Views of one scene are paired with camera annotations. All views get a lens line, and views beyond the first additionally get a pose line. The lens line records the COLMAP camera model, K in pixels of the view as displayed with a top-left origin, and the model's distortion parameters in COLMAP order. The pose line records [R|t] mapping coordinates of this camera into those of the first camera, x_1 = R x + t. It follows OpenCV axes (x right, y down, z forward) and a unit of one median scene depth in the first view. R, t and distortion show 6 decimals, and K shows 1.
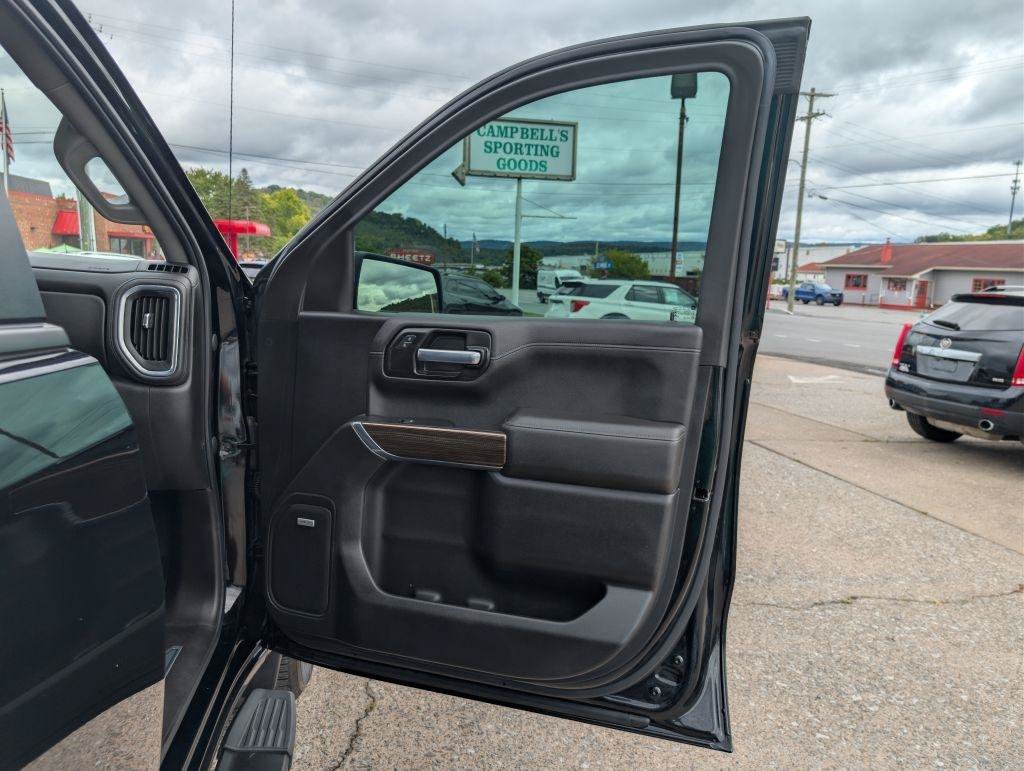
lens RADIAL K [[745.7, 0, 497.4], [0, 745.7, 391.3], [0, 0, 1]] dist [-0.001878, 0.003212]
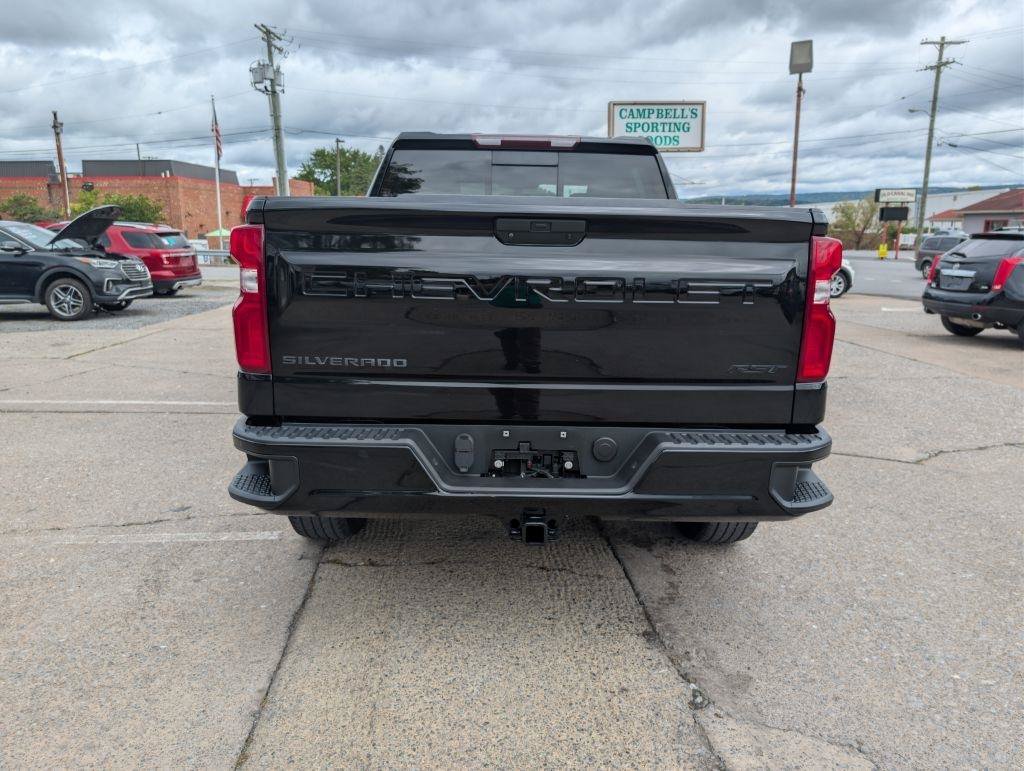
lens RADIAL K [[755.8, 0, 515.9], [0, 755.8, 388.6], [0, 0, 1]] dist [0.001335, -0.002672]
pose [[0.990145, -0.015152, -0.139223, -0.028829], [0.020824, 0.999008, 0.039371, 0.036393], [0.138488, -0.041882, 0.989478, -0.230946]]
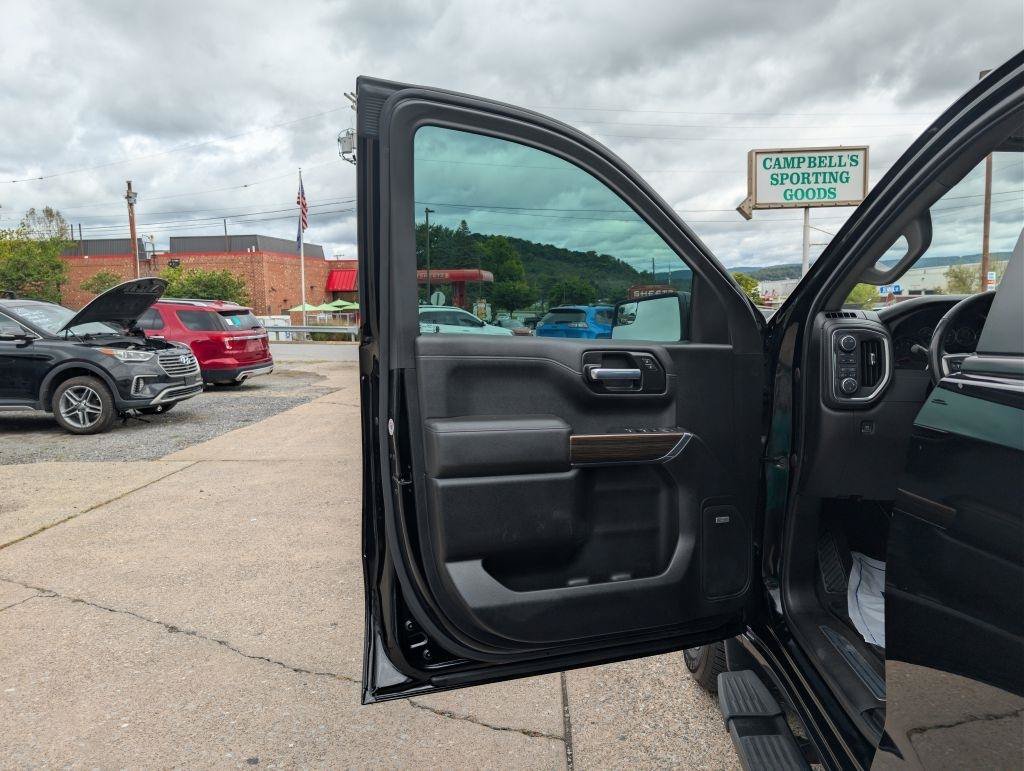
lens RADIAL K [[738.8, 0, 518.6], [0, 738.8, 387.4], [0, 0, 1]] dist [0.008305, 0.000594]
pose [[0.973438, -0.030750, -0.226876, -0.127918], [0.019264, 0.998426, -0.052672, -0.003407], [0.228139, 0.046902, 0.972498, -0.029442]]
